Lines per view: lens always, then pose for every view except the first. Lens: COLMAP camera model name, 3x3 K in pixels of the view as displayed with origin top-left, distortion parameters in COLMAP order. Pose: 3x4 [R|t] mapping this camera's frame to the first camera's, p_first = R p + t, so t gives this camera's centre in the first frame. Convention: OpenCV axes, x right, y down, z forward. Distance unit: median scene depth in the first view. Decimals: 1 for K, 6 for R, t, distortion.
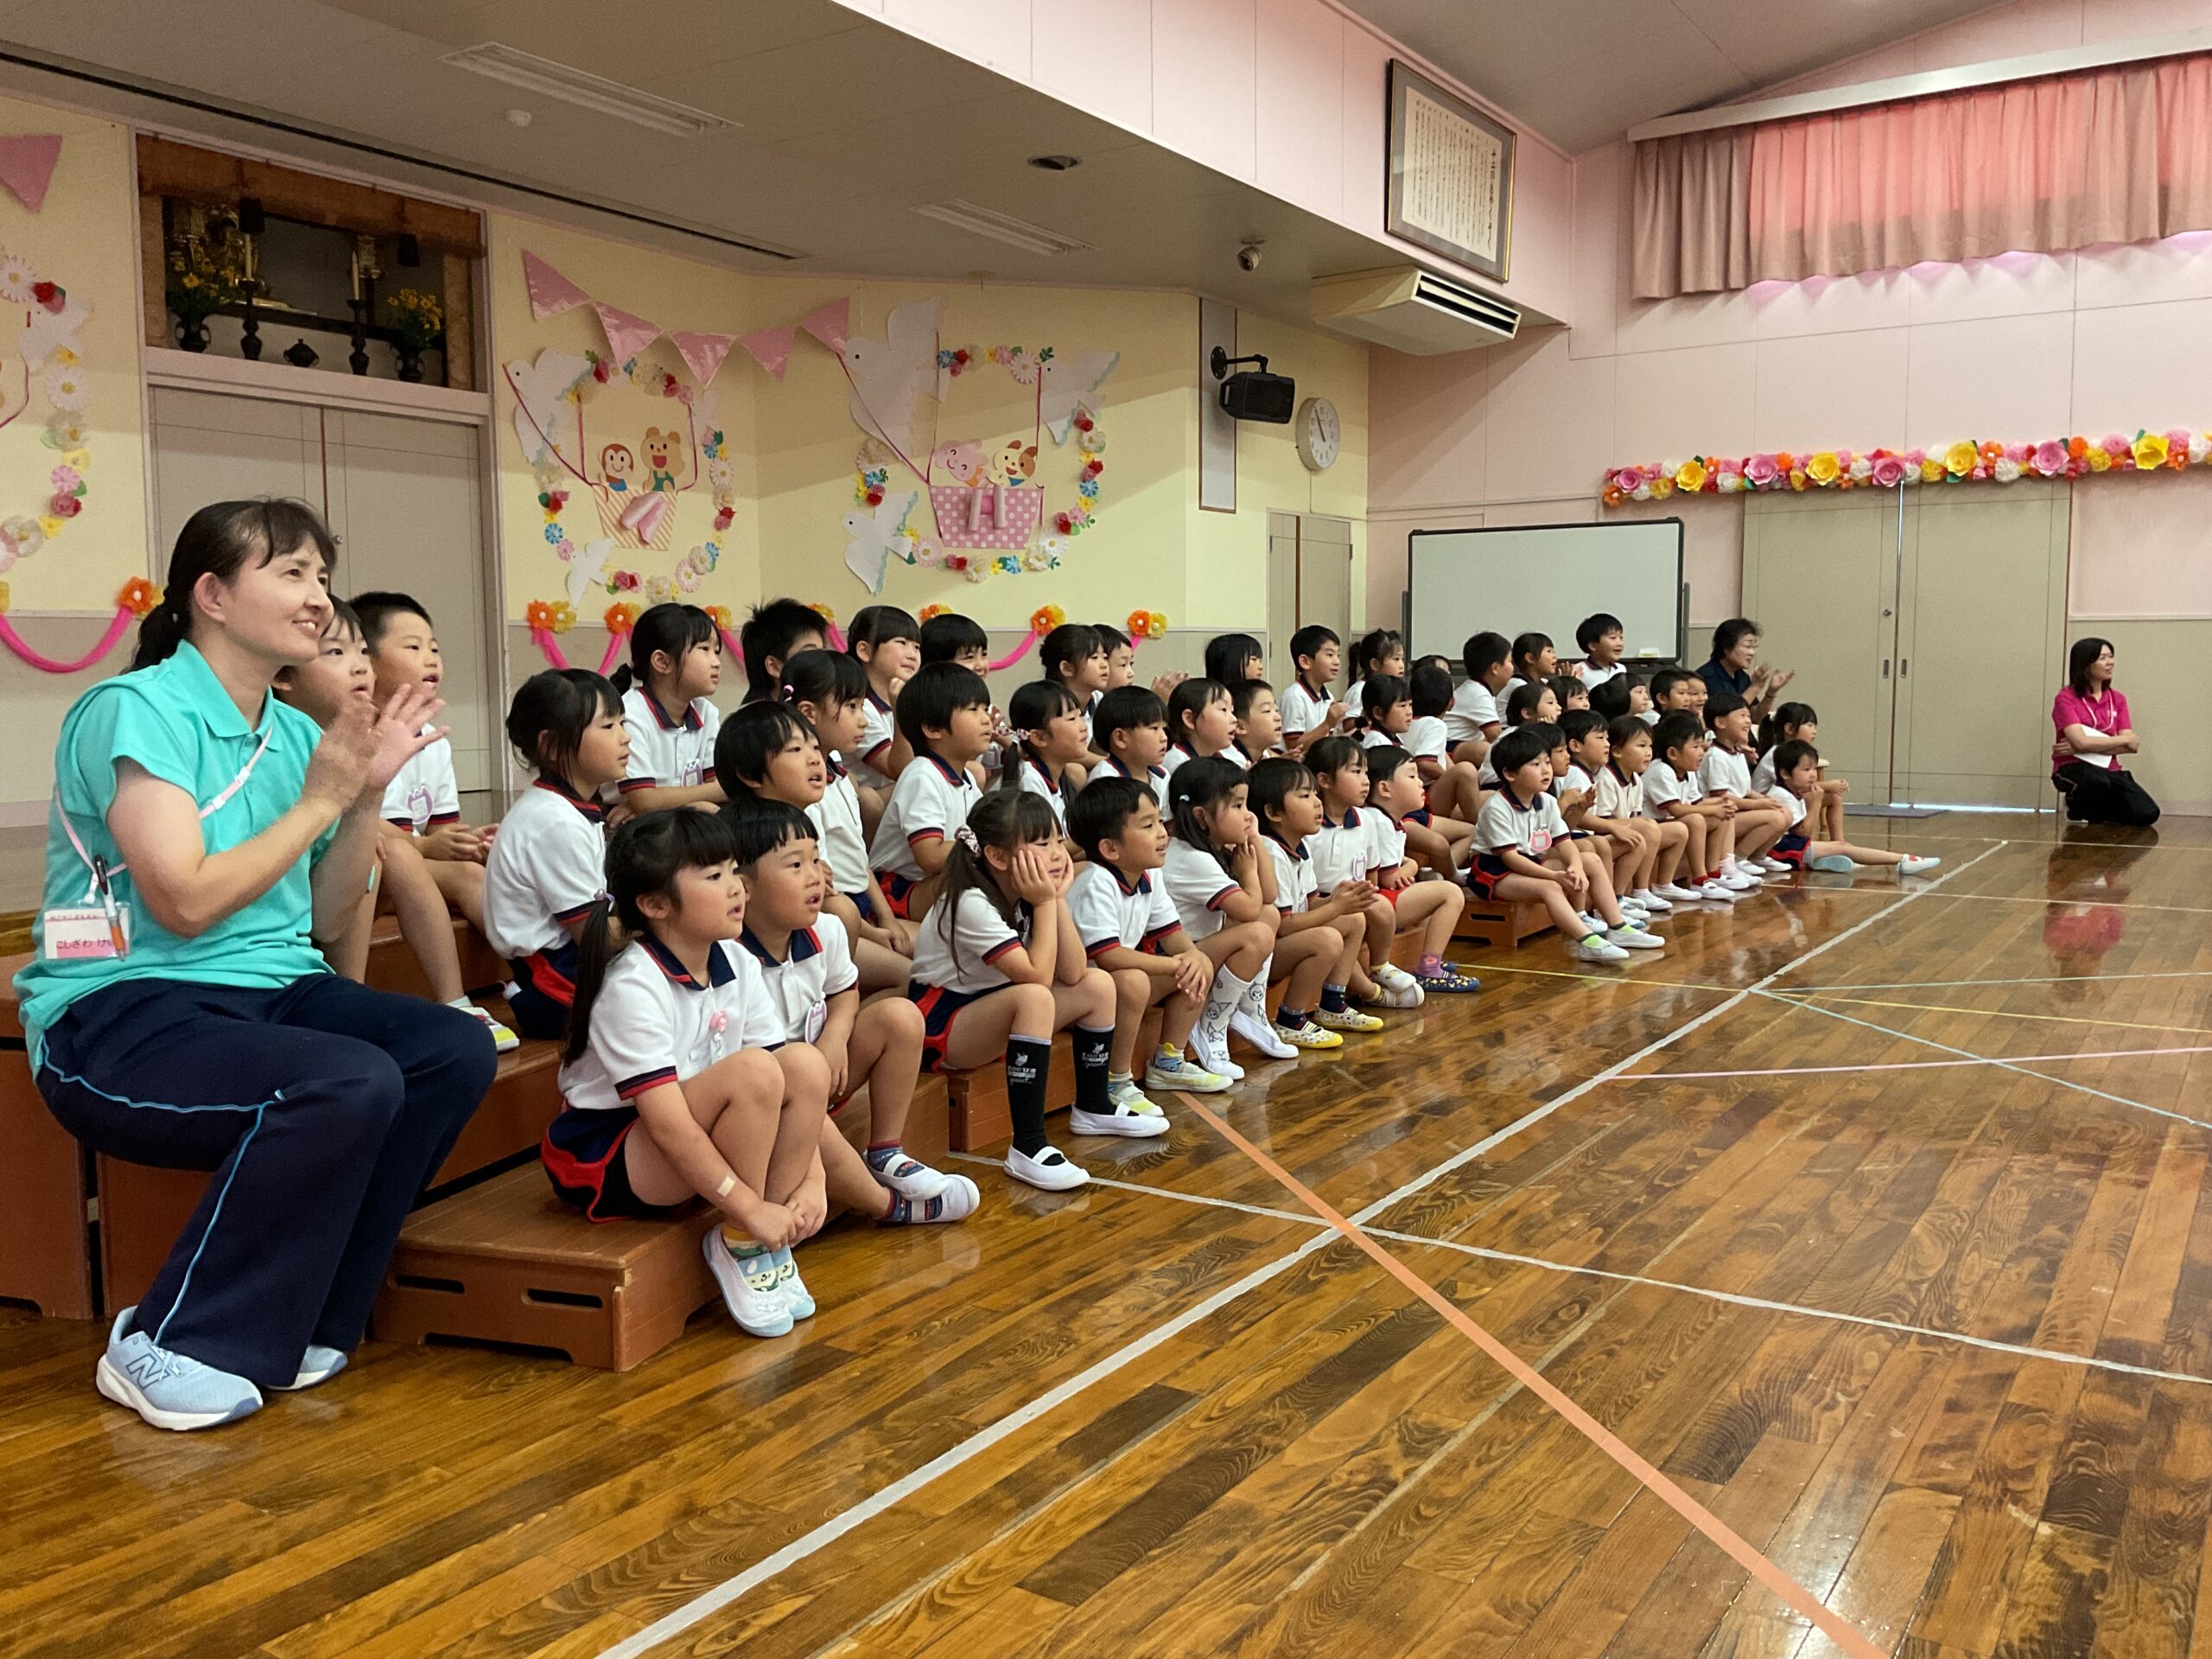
lens RADIAL K [[1810.3, 0, 1127.5], [0, 1810.3, 886.5], [0, 0, 1]] dist [0.058872, -0.121003]
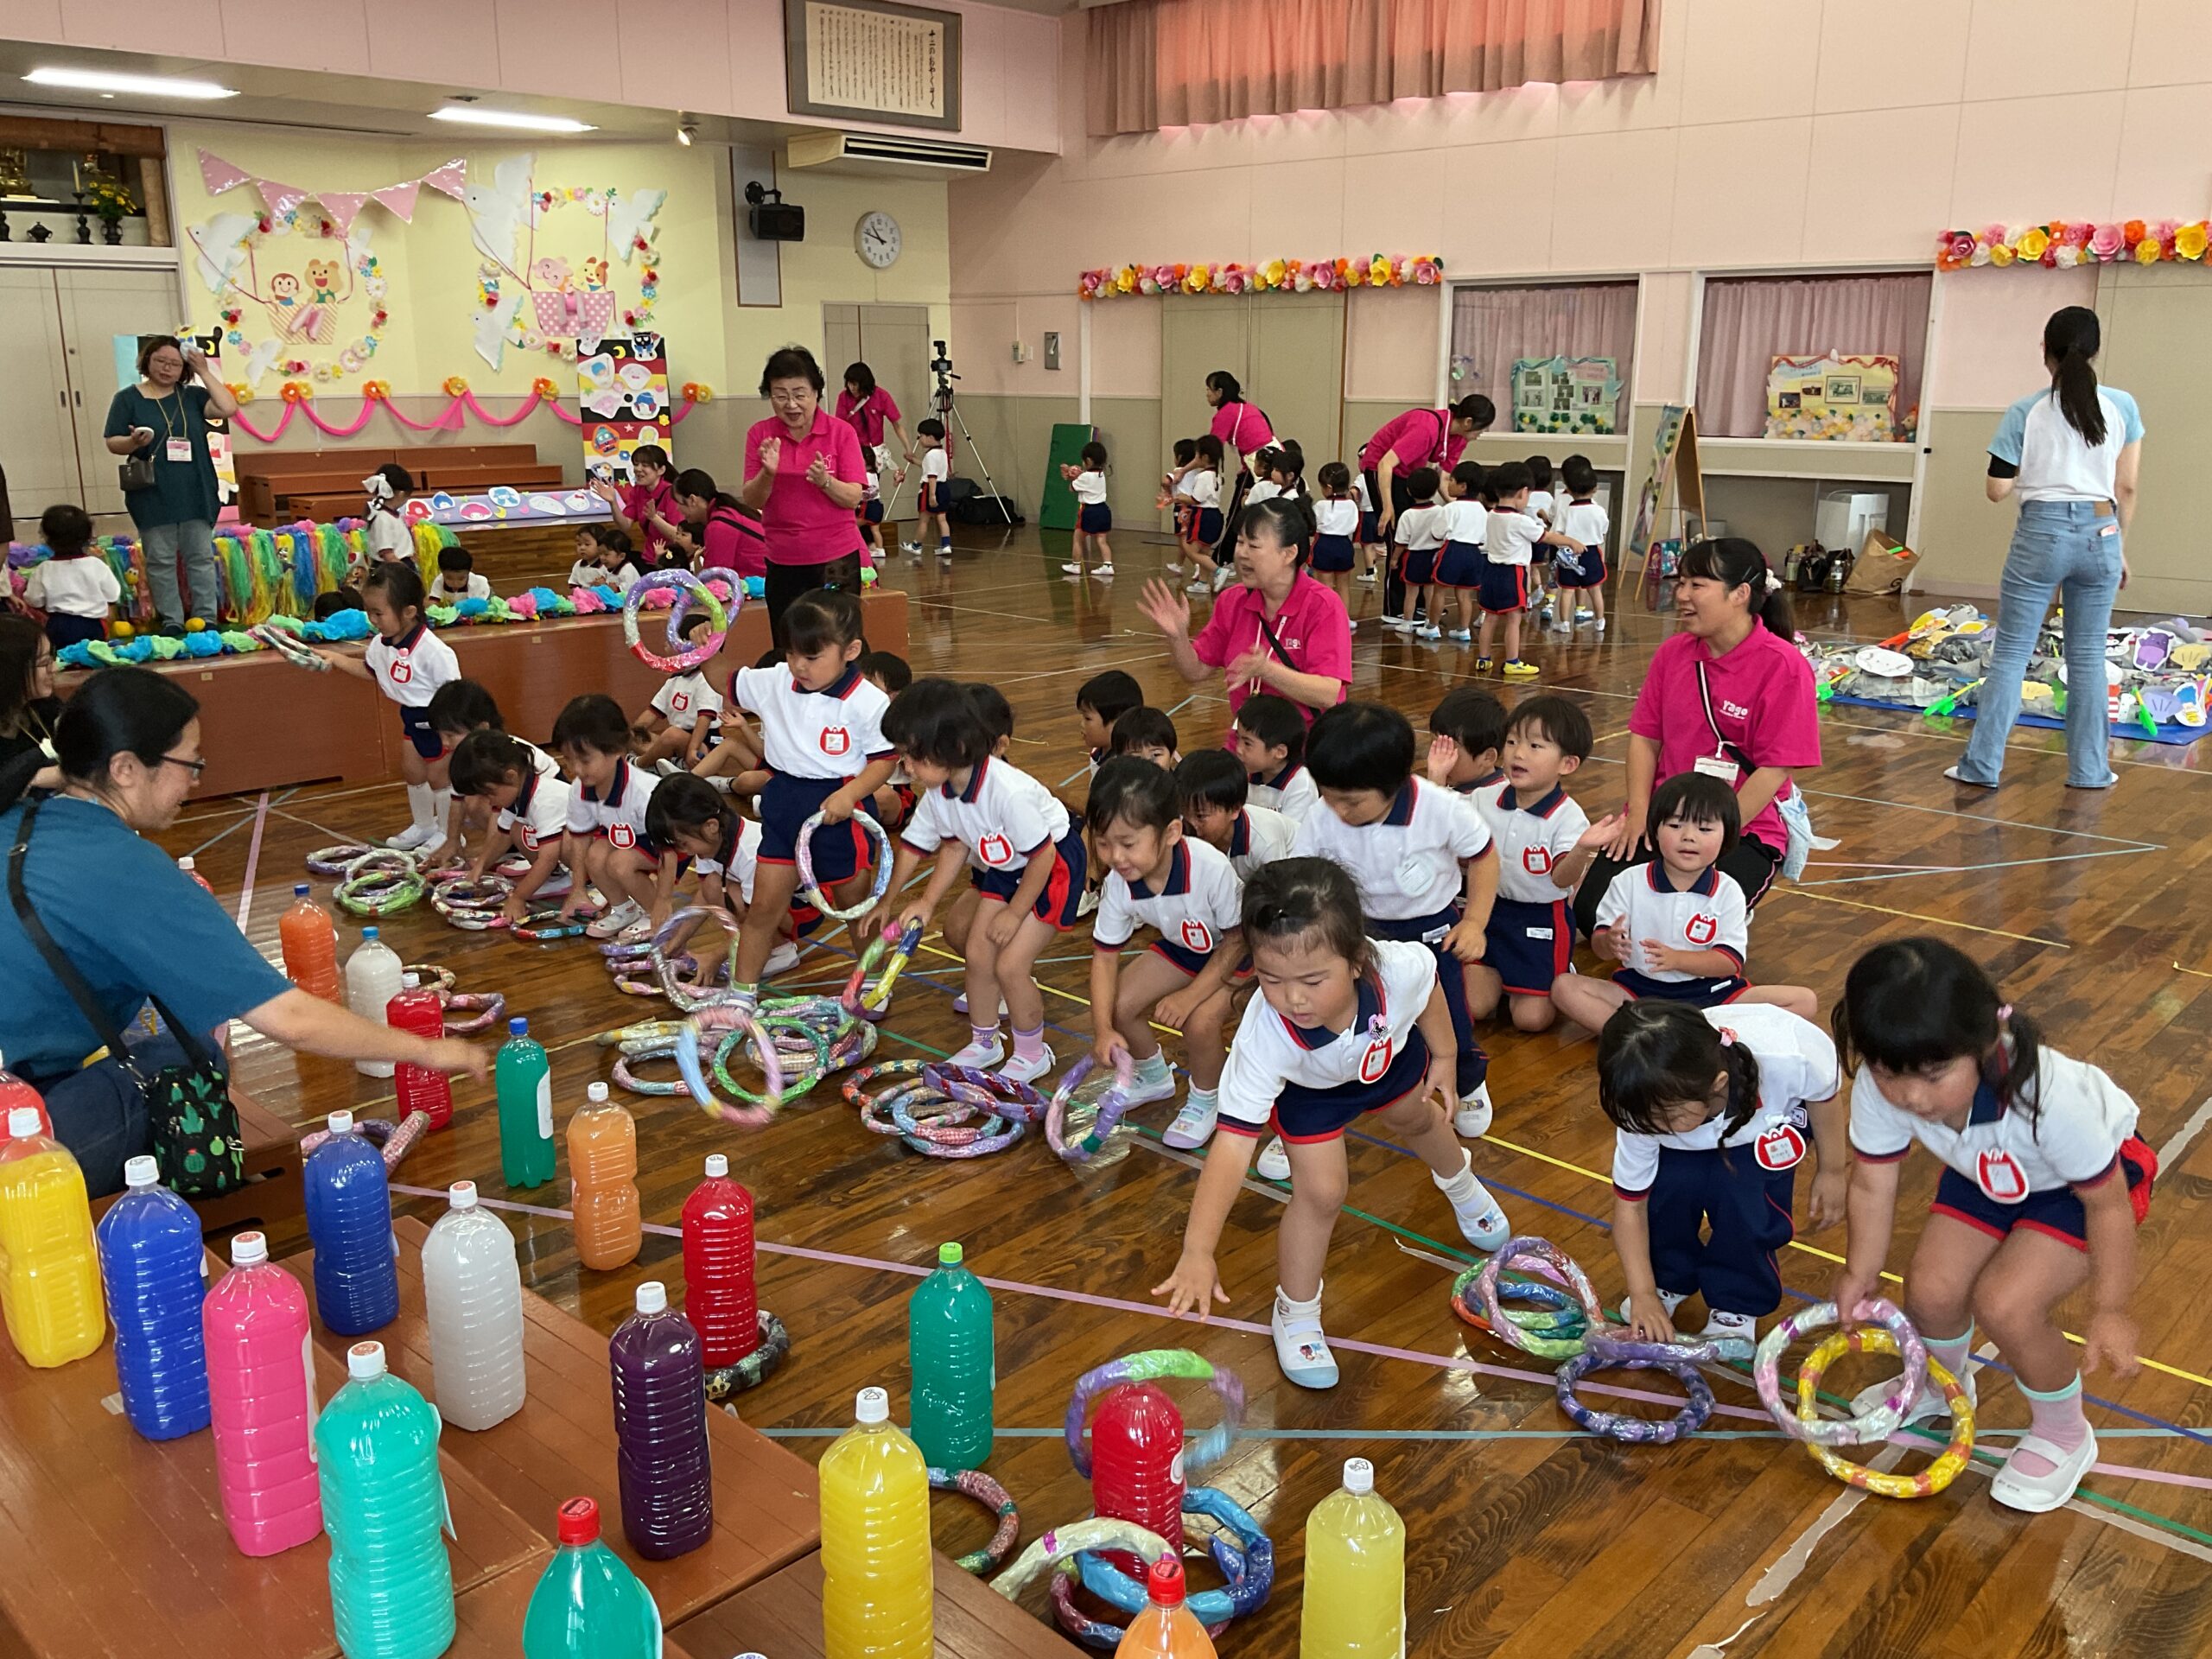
lens RADIAL K [[1810.3, 0, 1093.6], [0, 1810.3, 831.0], [0, 0, 1]] dist [0.058872, -0.121003]
pose [[0.983125, 0.053888, -0.174816, 0.585276], [-0.029189, 0.989594, 0.140893, -0.019769], [0.180589, -0.133412, 0.974468, -0.347792]]
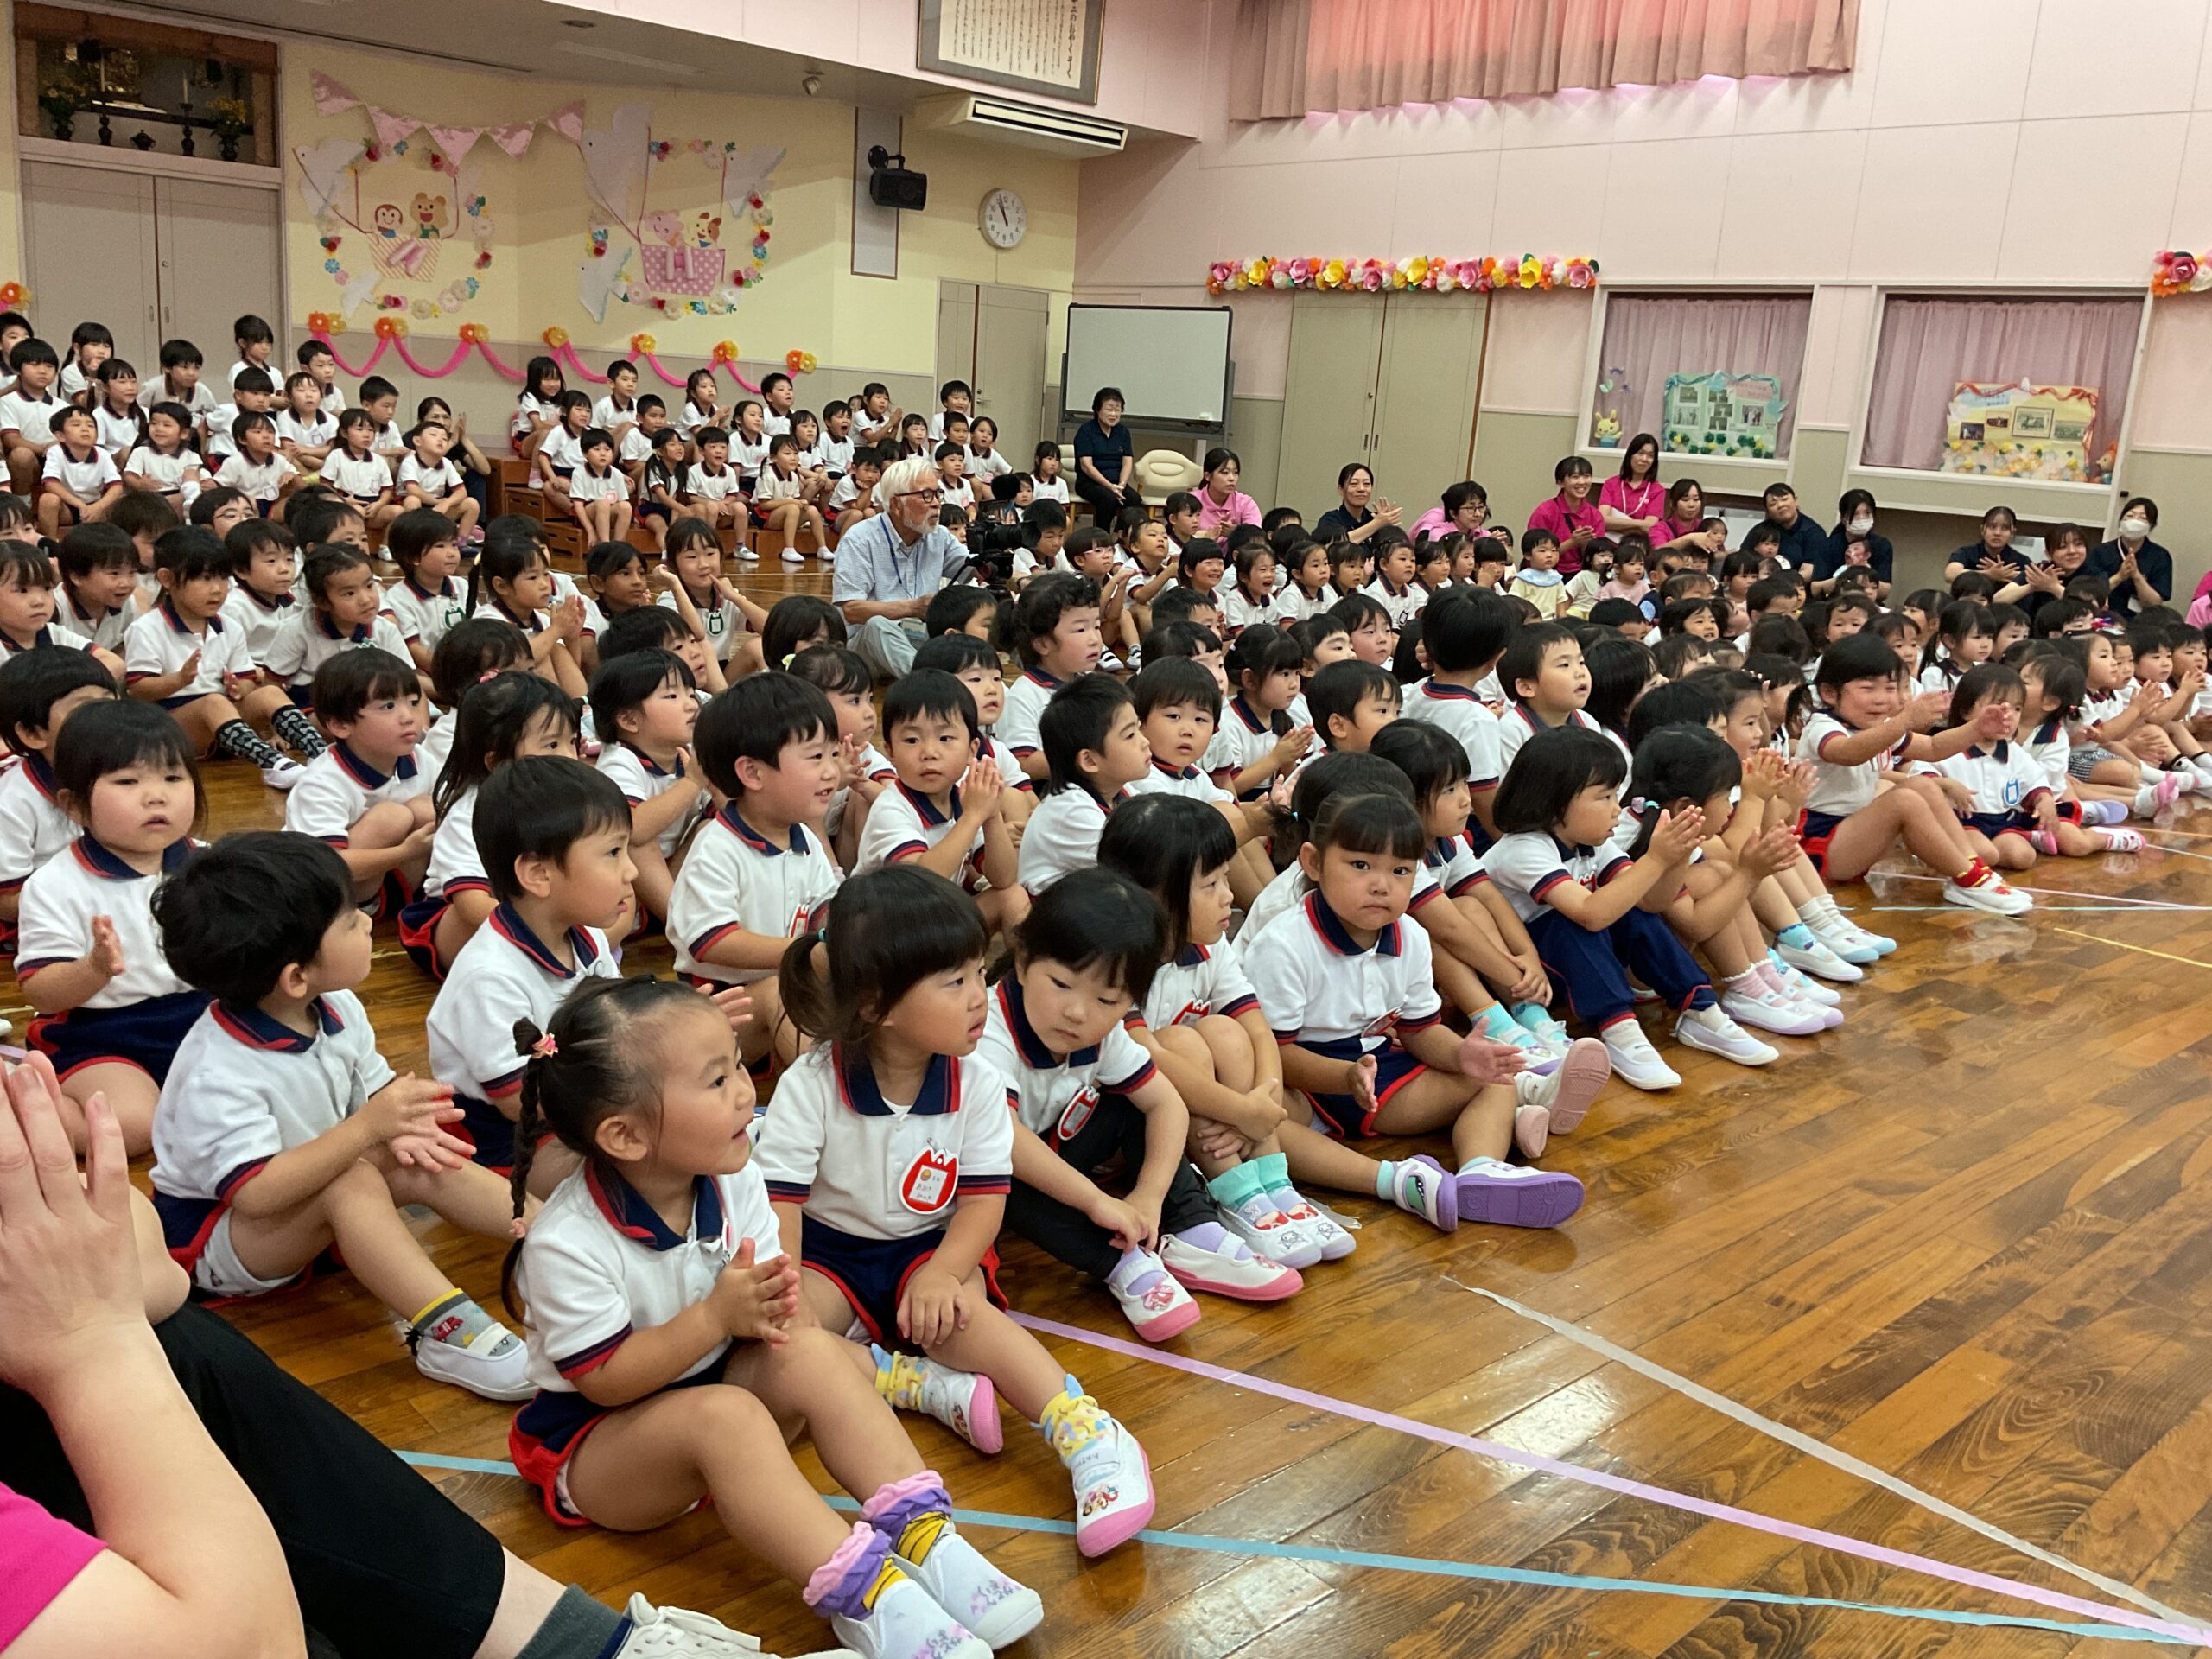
lens RADIAL K [[1810.3, 0, 1102.0], [0, 1810.3, 828.7], [0, 0, 1]] dist [0.058872, -0.121003]
pose [[0.965481, 0.129365, -0.226079, 0.584816], [-0.104998, 0.987599, 0.116718, 0.014826], [0.238374, -0.088951, 0.967091, -0.268163]]
